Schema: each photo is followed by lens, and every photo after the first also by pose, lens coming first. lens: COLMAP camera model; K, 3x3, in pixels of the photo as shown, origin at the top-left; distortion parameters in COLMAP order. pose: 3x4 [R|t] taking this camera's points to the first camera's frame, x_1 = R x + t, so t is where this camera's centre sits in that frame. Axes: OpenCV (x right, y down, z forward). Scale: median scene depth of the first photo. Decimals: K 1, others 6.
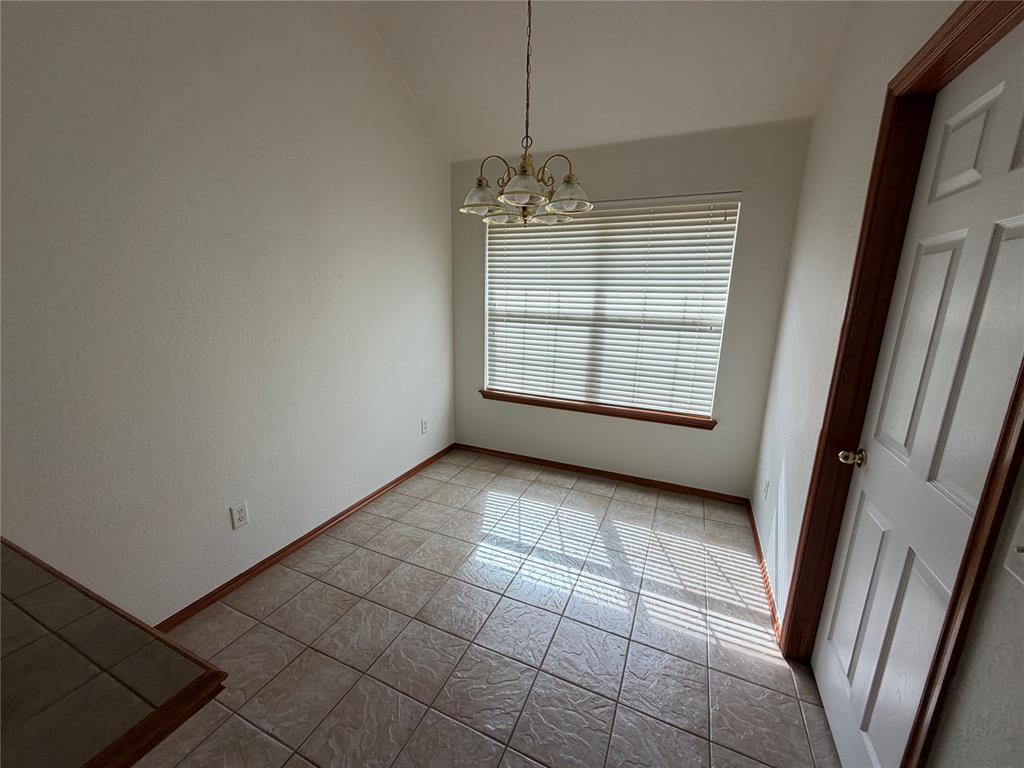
lens RADIAL K [[408.4, 0, 512.0], [0, 408.4, 384.0], [0, 0, 1]] dist [-0.000091, -0.000008]
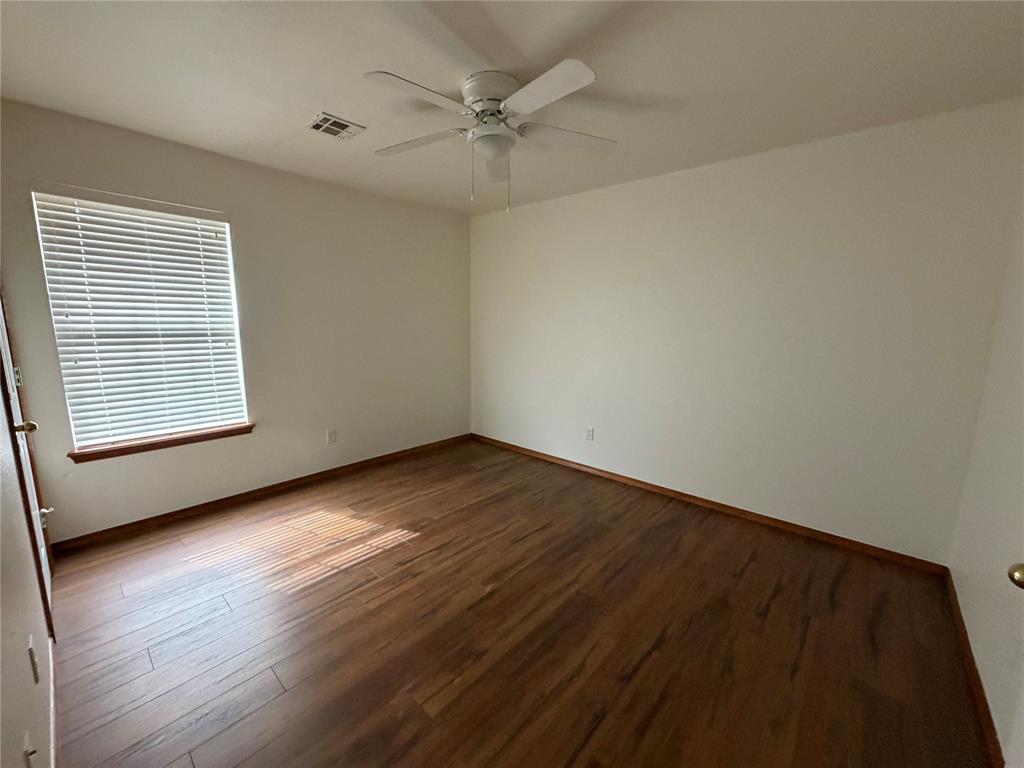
lens RADIAL K [[408.4, 0, 512.0], [0, 408.4, 384.0], [0, 0, 1]] dist [-0.000091, -0.000008]
pose [[0.294739, -0.178111, 0.938832, -0.474567], [0.186534, 0.974299, 0.126279, -0.043910], [-0.937195, 0.137905, 0.320388, 0.119064]]
